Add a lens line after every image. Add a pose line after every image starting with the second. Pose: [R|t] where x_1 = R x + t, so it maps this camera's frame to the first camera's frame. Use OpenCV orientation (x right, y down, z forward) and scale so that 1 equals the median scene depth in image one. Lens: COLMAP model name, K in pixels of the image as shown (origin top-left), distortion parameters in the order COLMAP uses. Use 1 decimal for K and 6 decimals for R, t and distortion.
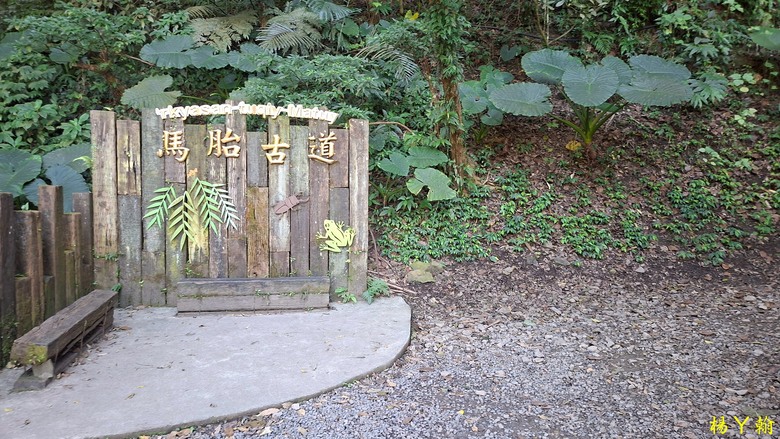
lens RADIAL K [[499.3, 0, 391.8], [0, 499.3, 221.5], [0, 0, 1]] dist [0.031727, -0.008029]
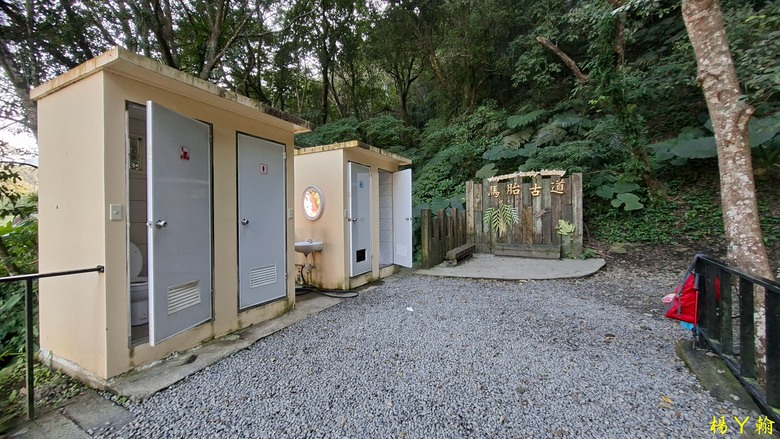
lens RADIAL K [[305.9, 0, 390.7], [0, 305.9, 219.7], [0, 0, 1]] dist [0.003431, 0.000315]
pose [[0.729351, -0.012299, -0.684029, 0.243689], [-0.026825, 0.998555, -0.046557, 0.077474], [0.683613, 0.052305, 0.727968, -0.482992]]
